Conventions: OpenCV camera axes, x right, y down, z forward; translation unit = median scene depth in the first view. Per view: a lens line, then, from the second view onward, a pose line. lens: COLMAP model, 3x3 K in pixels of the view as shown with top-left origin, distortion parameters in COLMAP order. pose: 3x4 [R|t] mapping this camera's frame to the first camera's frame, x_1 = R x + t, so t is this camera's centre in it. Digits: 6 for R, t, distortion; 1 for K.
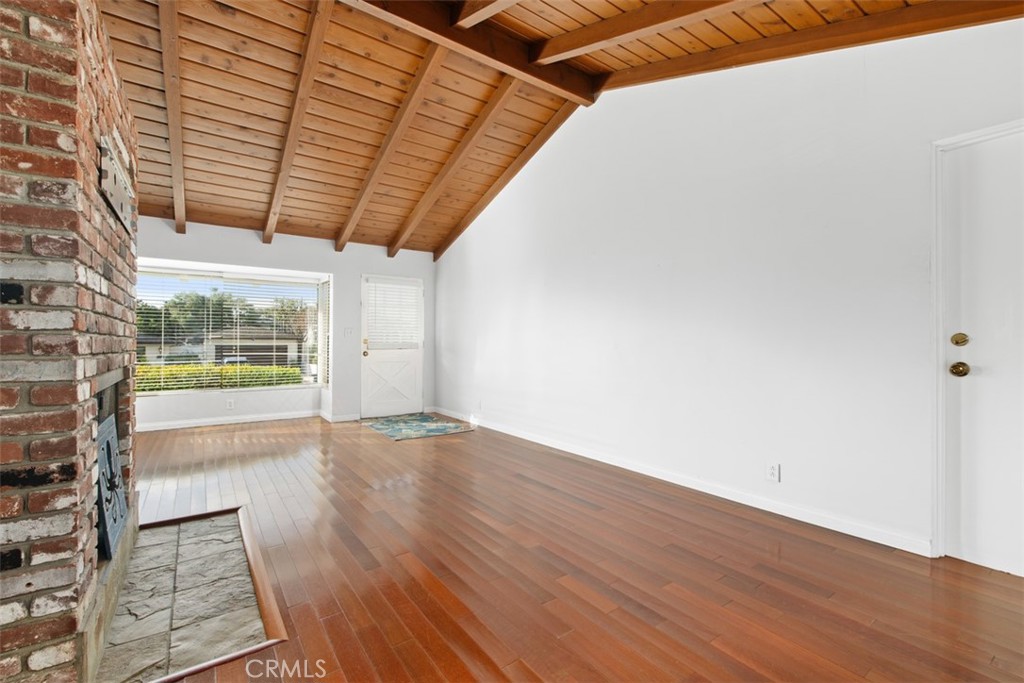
lens RADIAL K [[445.2, 0, 508.7], [0, 445.2, 337.2], [0, 0, 1]] dist [0.000246, -0.000412]
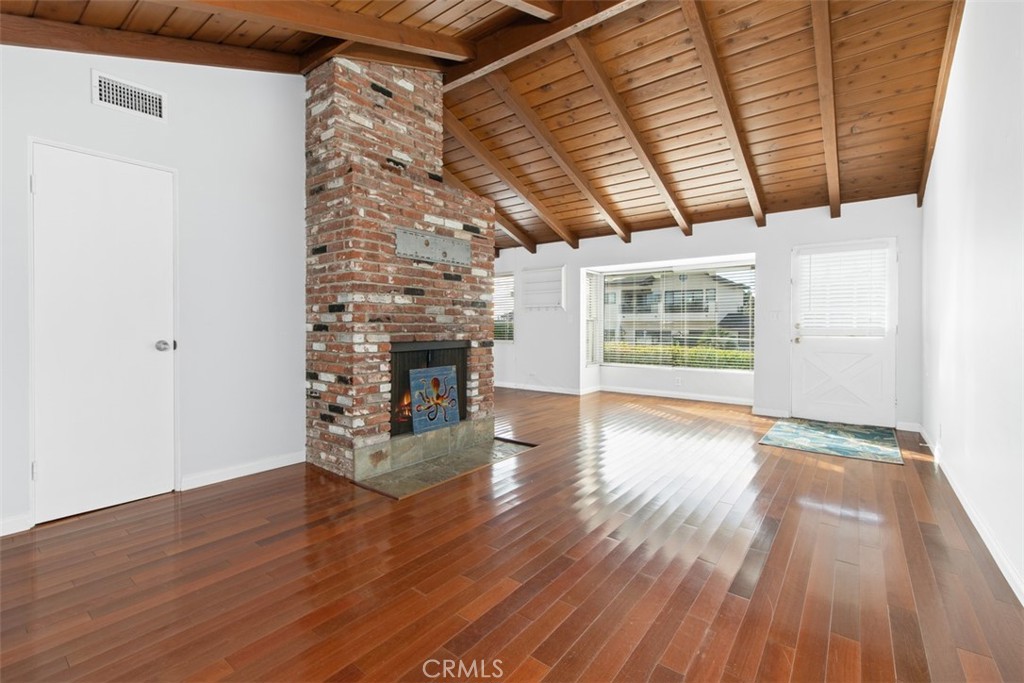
lens RADIAL K [[445.2, 0, 506.7], [0, 445.2, 324.6], [0, 0, 1]] dist [0.000246, -0.000412]
pose [[0.285695, -0.004786, -0.958309, 0.586620], [0.011316, 0.999935, -0.001620, 0.004887], [0.958254, -0.010382, 0.285731, 0.421627]]
